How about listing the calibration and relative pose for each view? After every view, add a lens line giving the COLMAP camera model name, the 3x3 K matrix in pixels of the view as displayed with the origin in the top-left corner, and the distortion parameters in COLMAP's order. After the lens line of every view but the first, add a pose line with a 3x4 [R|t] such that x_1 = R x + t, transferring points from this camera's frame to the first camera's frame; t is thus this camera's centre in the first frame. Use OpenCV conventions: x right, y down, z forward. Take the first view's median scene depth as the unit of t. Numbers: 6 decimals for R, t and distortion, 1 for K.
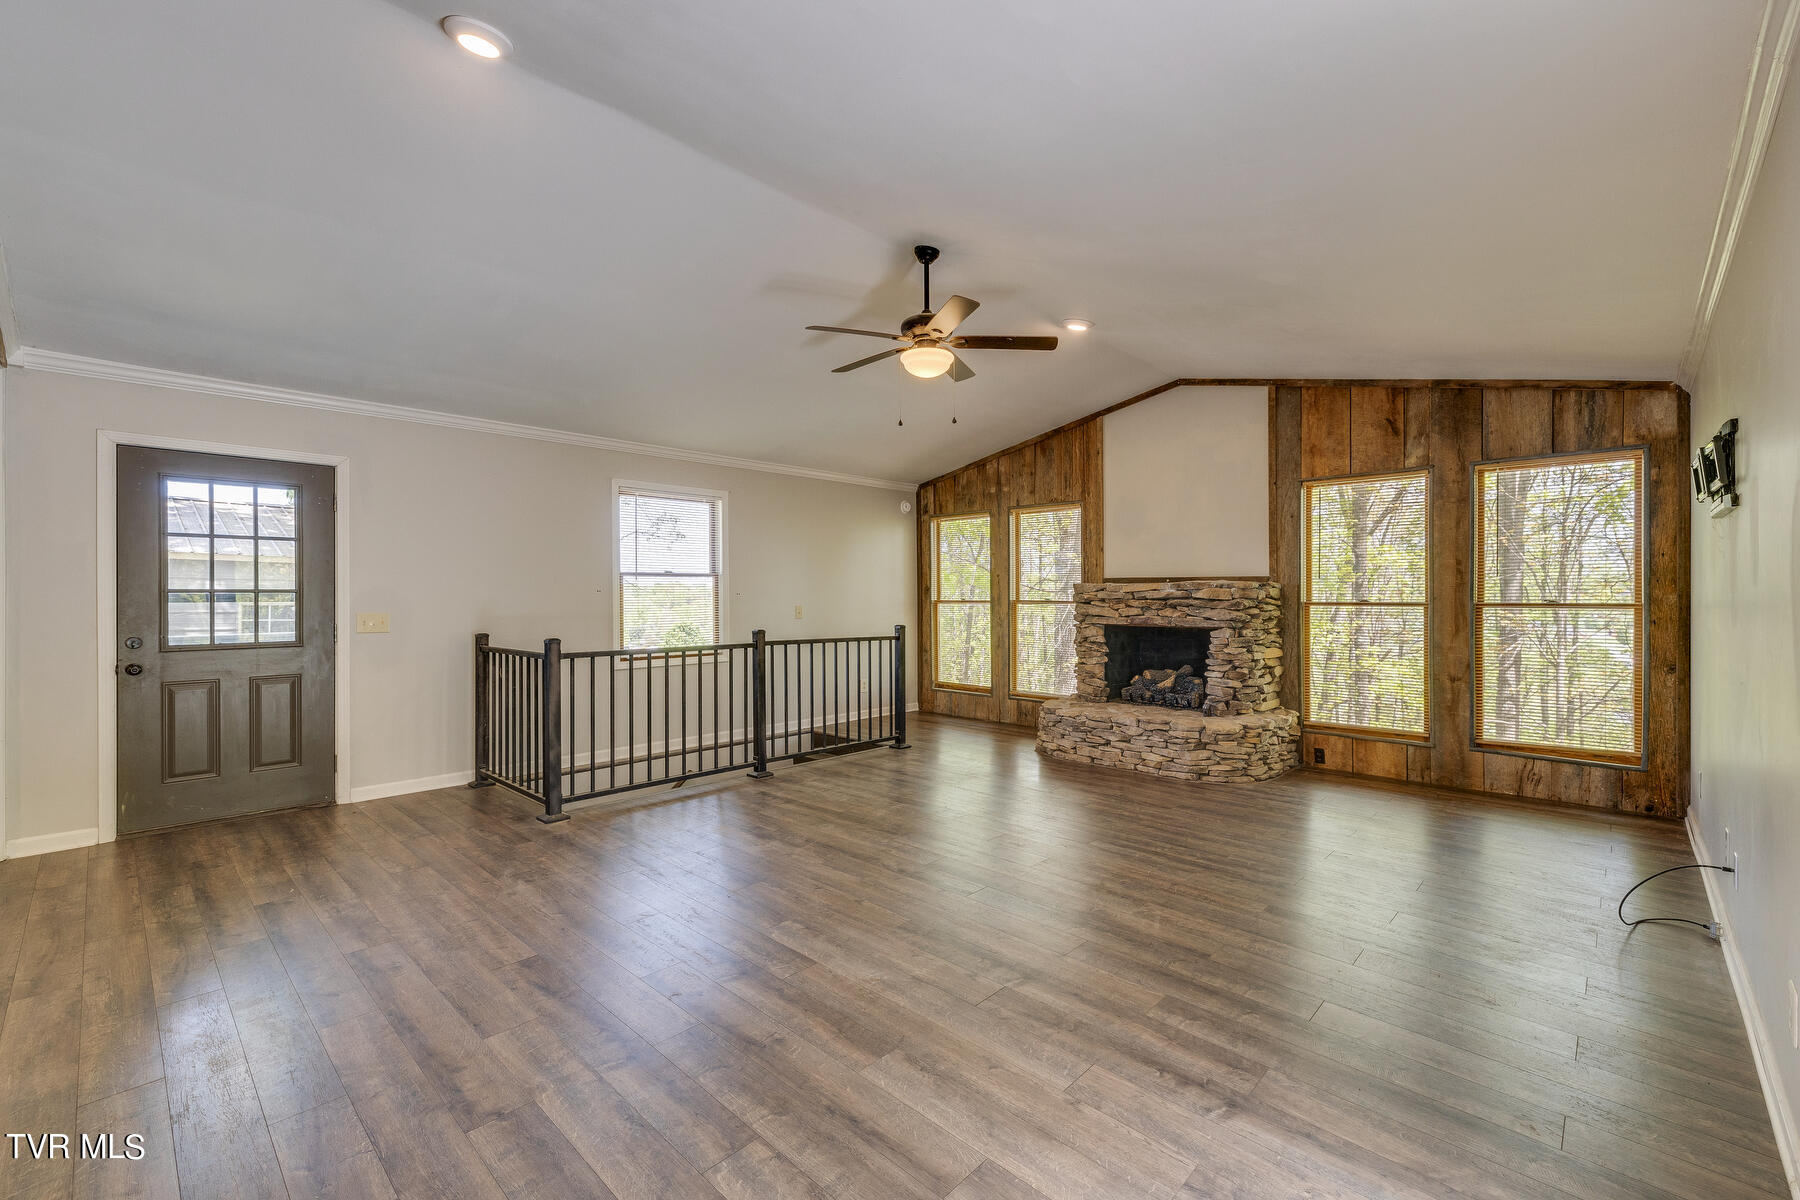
lens RADIAL K [[759.7, 0, 898.2], [0, 759.7, 598.1], [0, 0, 1]] dist [0.001694, 0.000044]
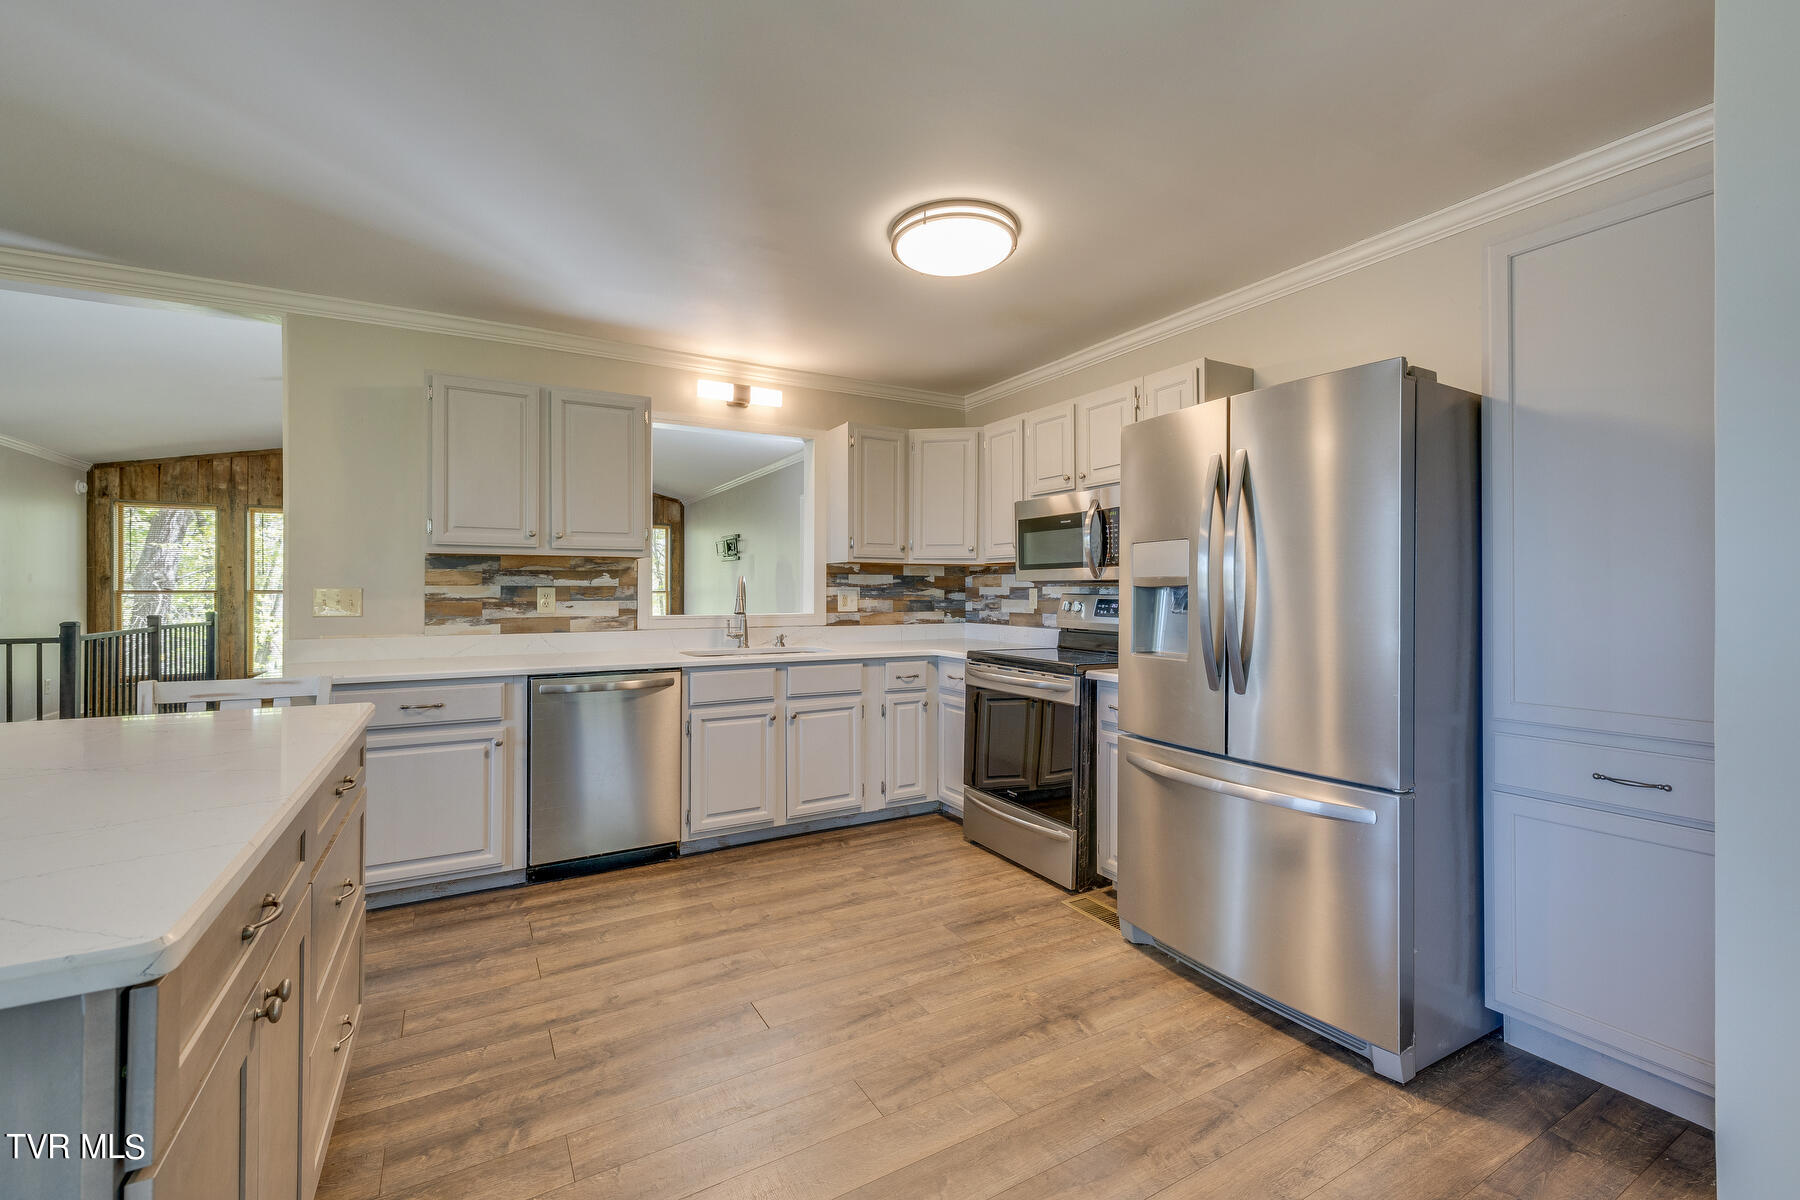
lens RADIAL K [[759.7, 0, 900.0], [0, 759.7, 592.7], [0, 0, 1]] dist [0.001694, 0.000044]
pose [[0.282852, 0.000066, 0.959164, -0.625751], [0.003077, 0.999995, -0.000977, 0.010435], [-0.959159, 0.003228, 0.282850, -0.207587]]
